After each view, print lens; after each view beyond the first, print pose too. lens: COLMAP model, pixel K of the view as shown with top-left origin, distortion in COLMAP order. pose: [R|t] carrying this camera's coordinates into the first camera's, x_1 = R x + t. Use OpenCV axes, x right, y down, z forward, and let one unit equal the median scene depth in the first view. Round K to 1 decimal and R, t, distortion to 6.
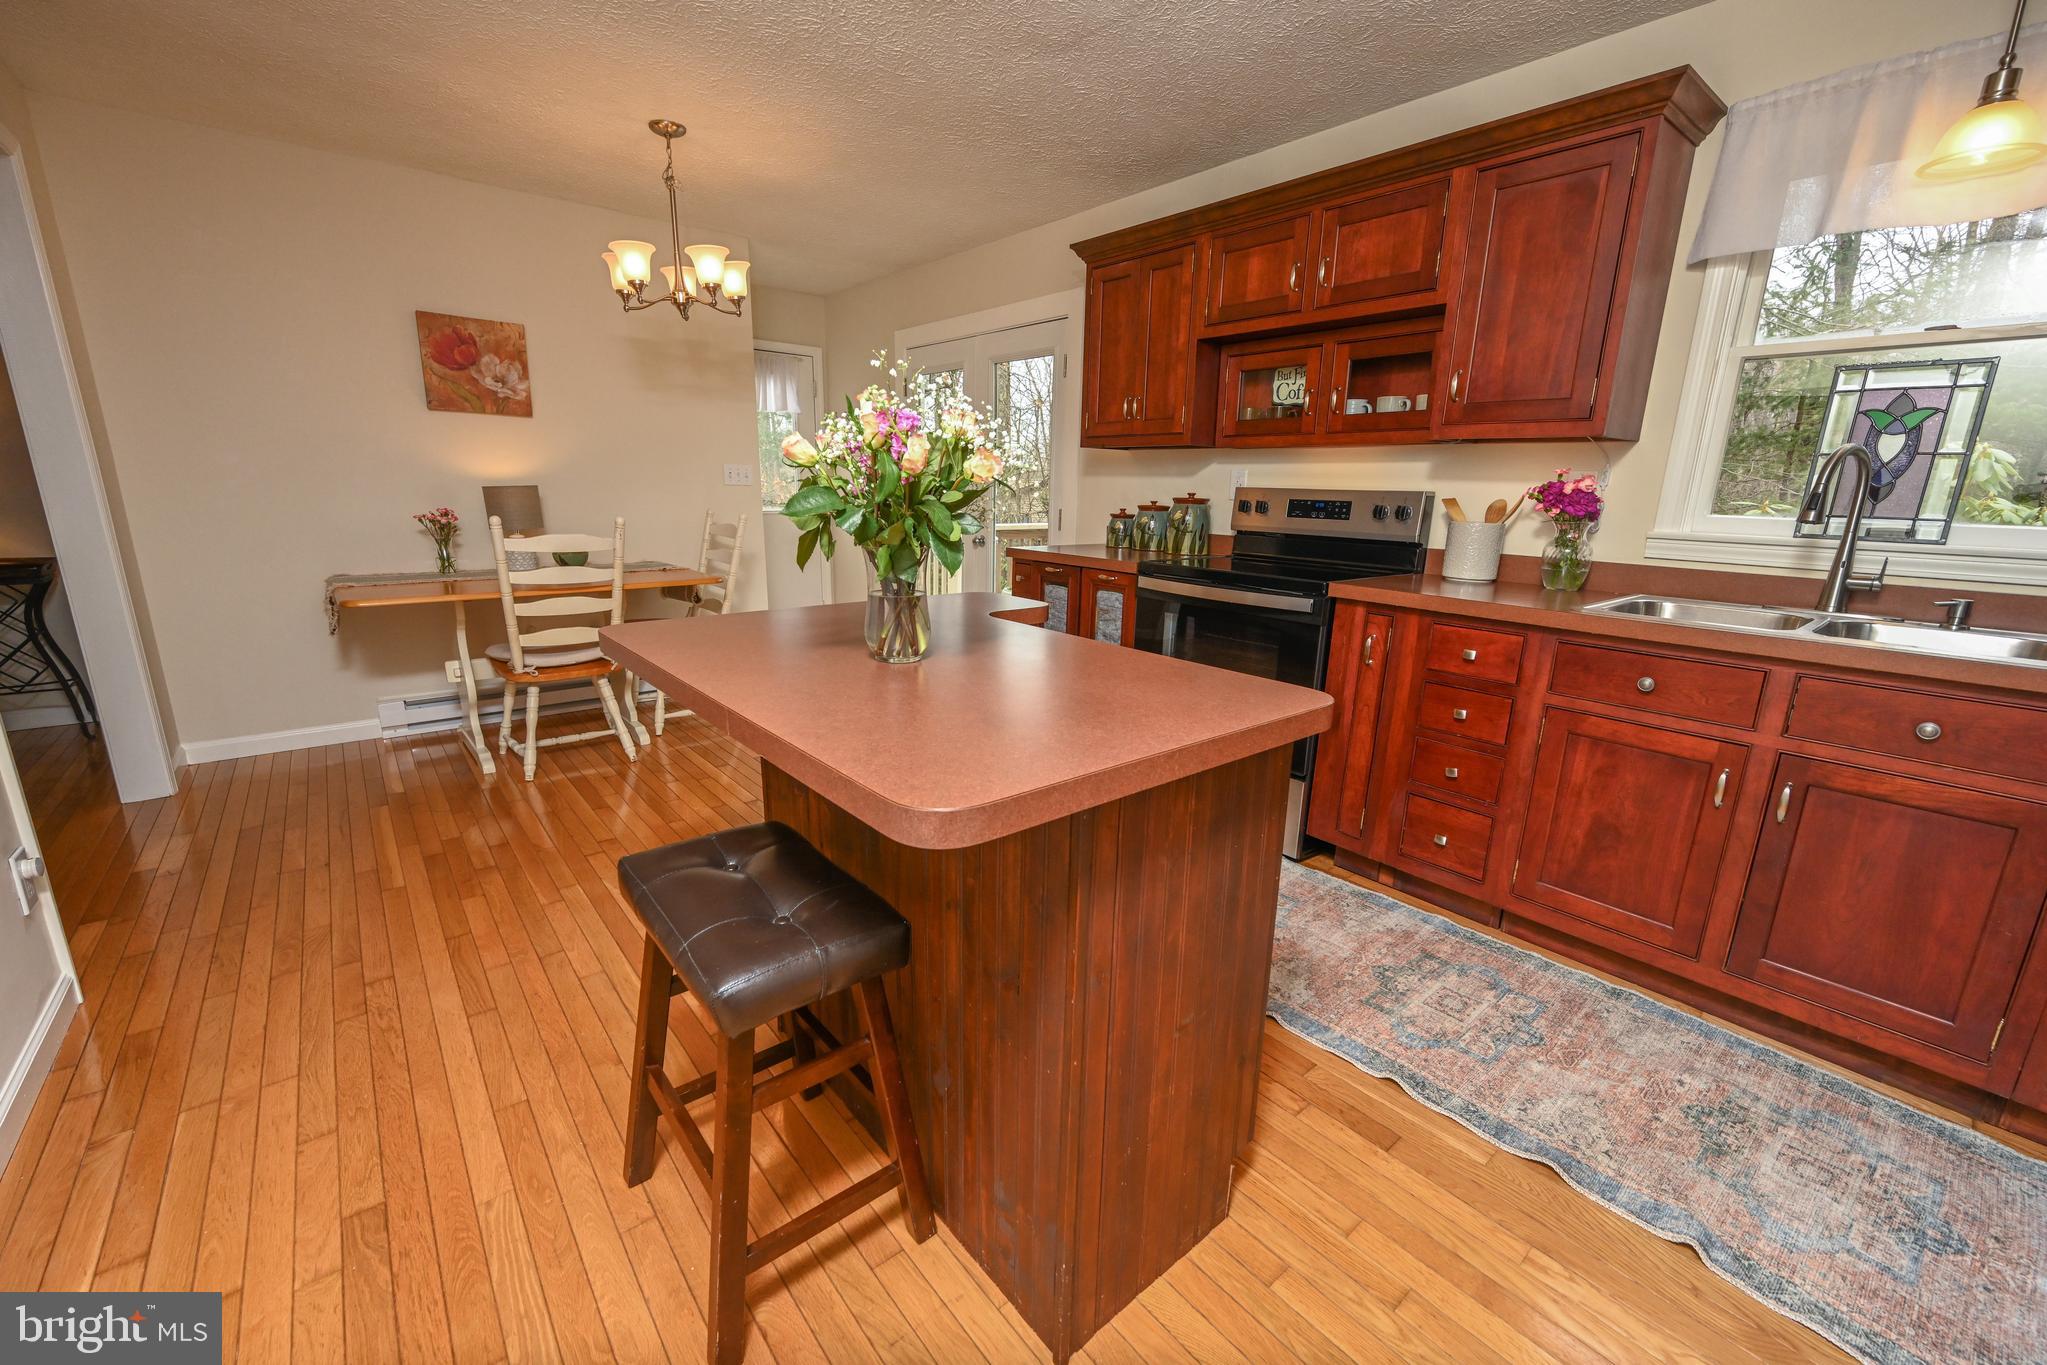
lens RADIAL K [[803.4, 0, 1022.1], [0, 803.4, 685.2], [0, 0, 1]] dist [-0.000630, -0.000293]
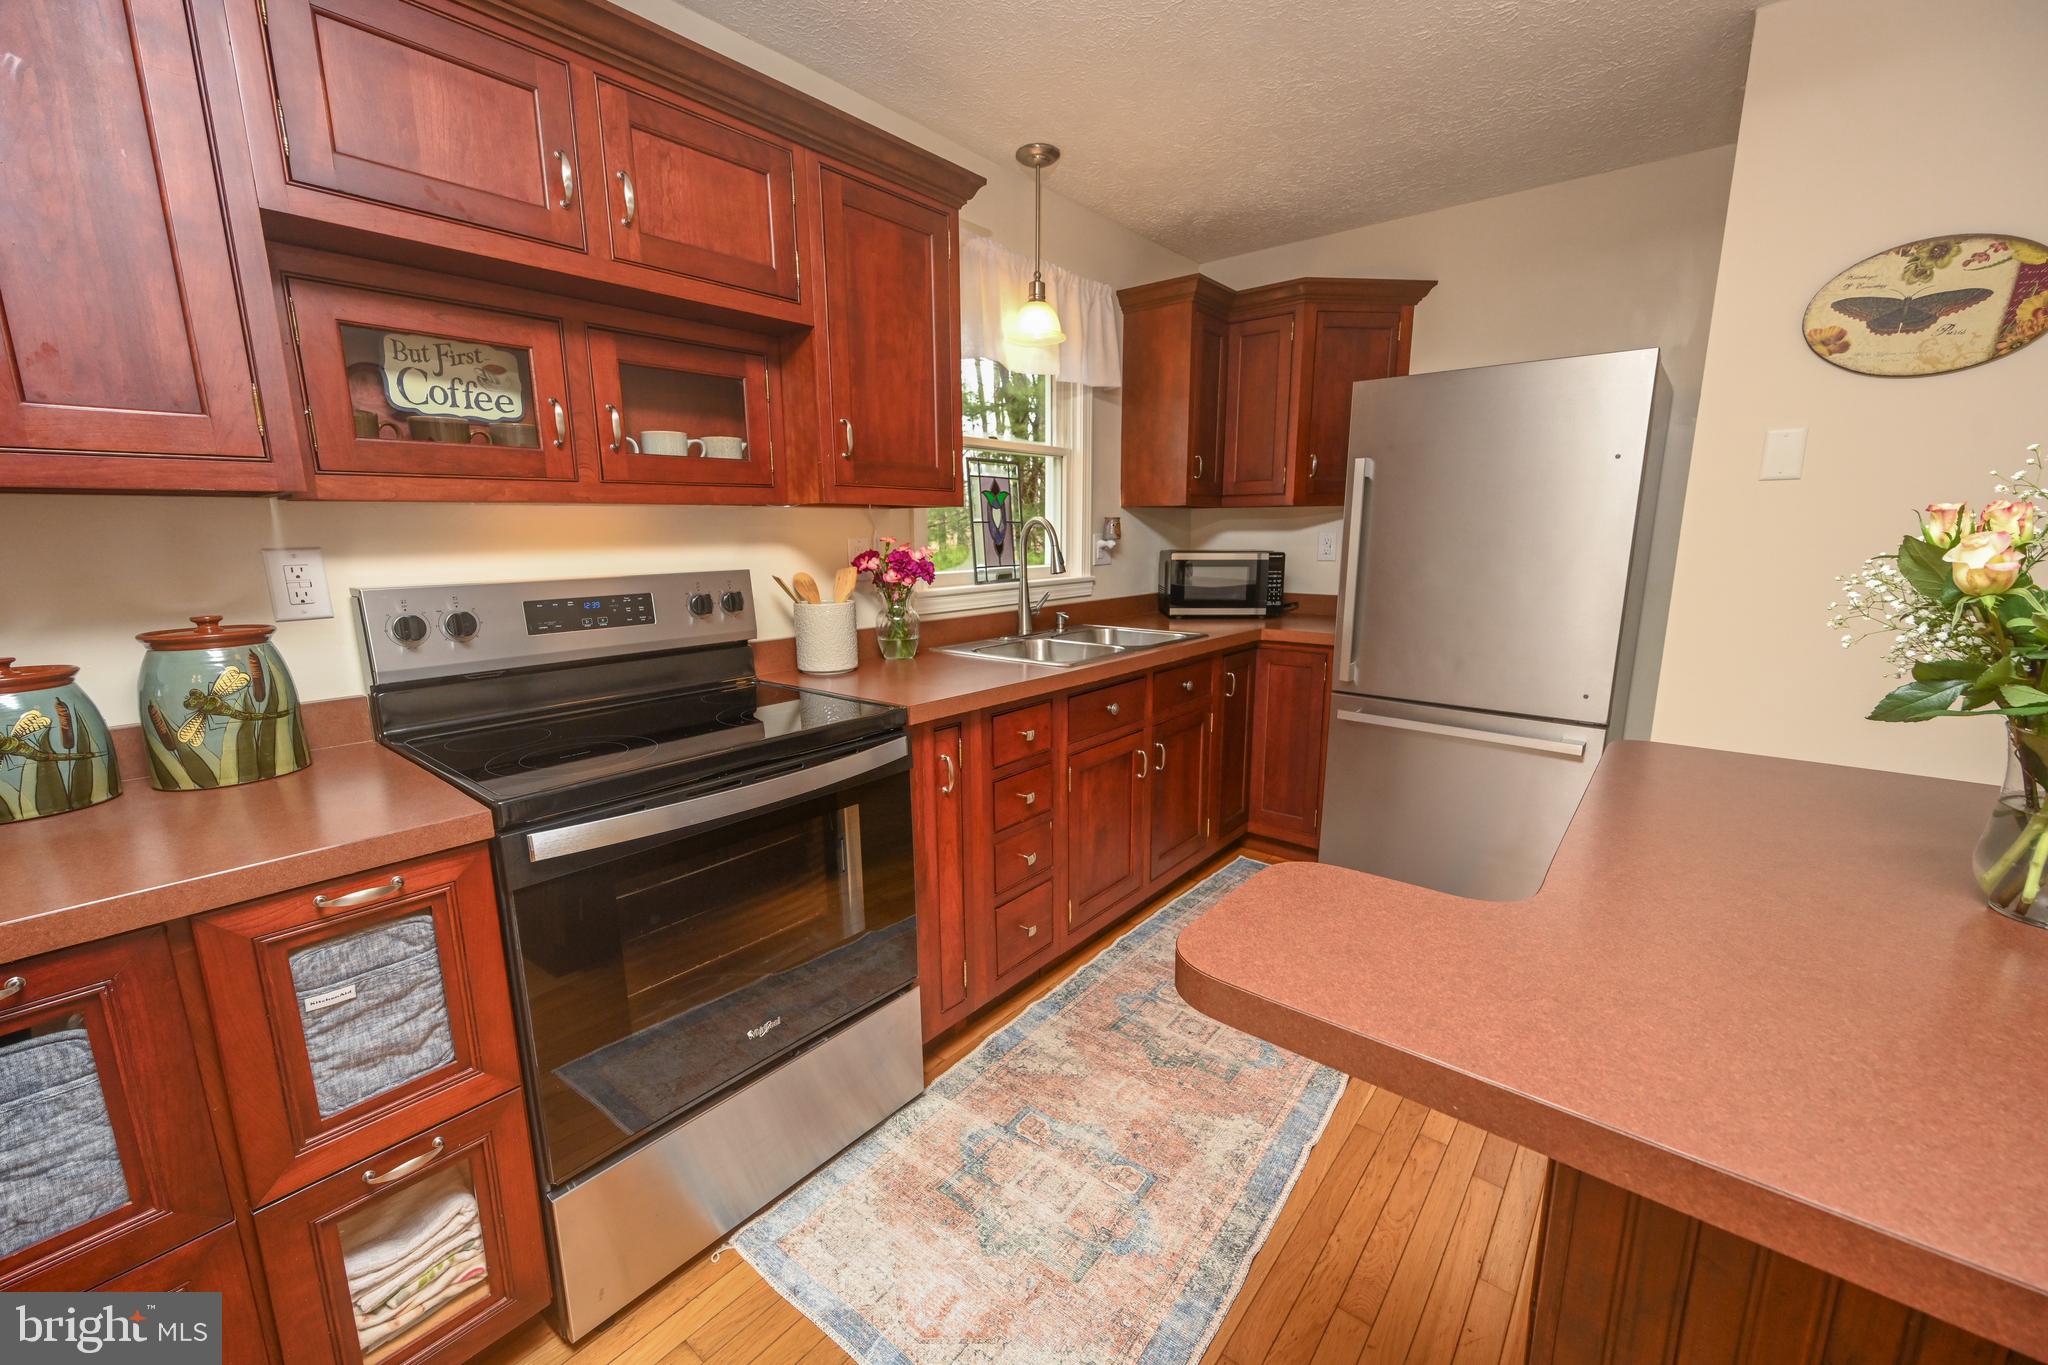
lens RADIAL K [[819.5, 0, 1028.7], [0, 819.5, 687.3], [0, 0, 1]] dist [-0.001364, 0.000390]
pose [[-0.185371, -0.205102, 0.961026, -0.321342], [0.248940, 0.936272, 0.247837, -0.297133], [-0.950614, 0.285180, -0.122500, 0.996954]]
